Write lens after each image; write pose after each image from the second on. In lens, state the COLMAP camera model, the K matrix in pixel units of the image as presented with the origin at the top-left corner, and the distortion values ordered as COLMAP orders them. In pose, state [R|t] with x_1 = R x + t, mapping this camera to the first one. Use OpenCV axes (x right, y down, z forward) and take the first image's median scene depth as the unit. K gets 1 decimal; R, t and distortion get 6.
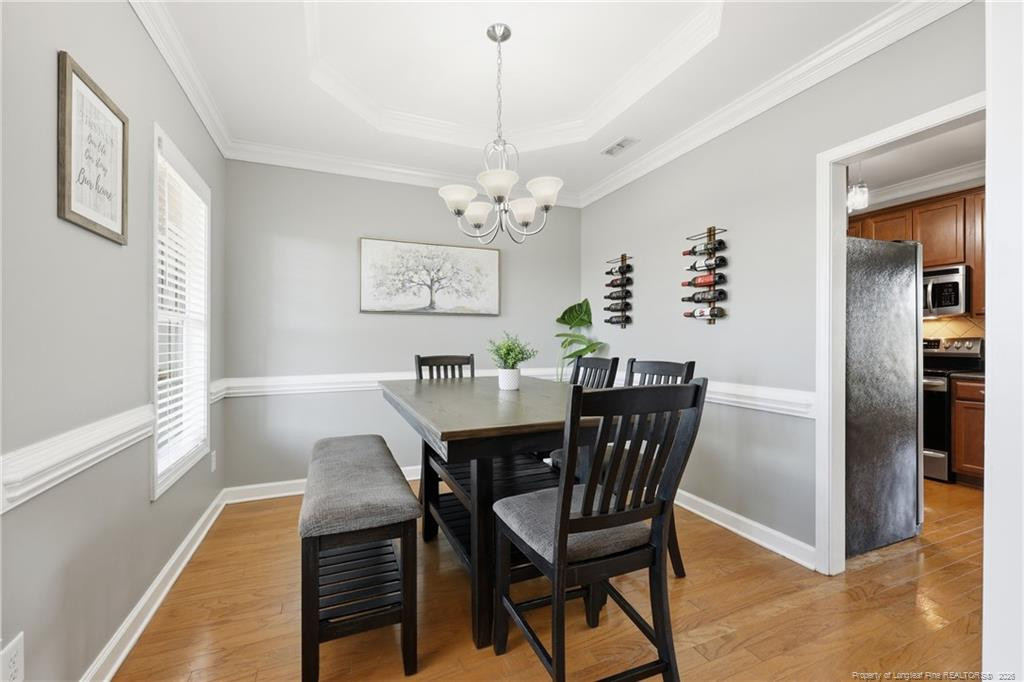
lens RADIAL K [[409.6, 0, 512.6], [0, 409.6, 337.9], [0, 0, 1]] dist [-0.001382, 0.000578]
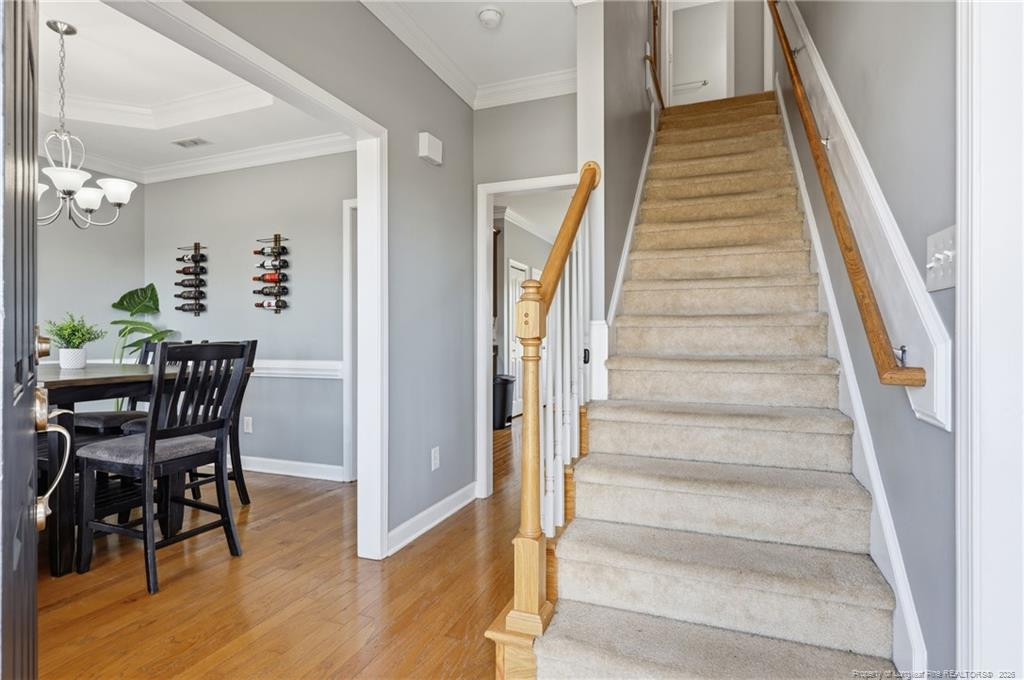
lens RADIAL K [[512.4, 0, 510.2], [0, 512.4, 337.5], [0, 0, 1]] dist [-0.010499, 0.003397]
pose [[0.688072, -0.002175, 0.725639, -0.142841], [0.000298, 0.999996, 0.002715, 0.033650], [-0.725643, -0.001652, 0.688070, -0.546747]]
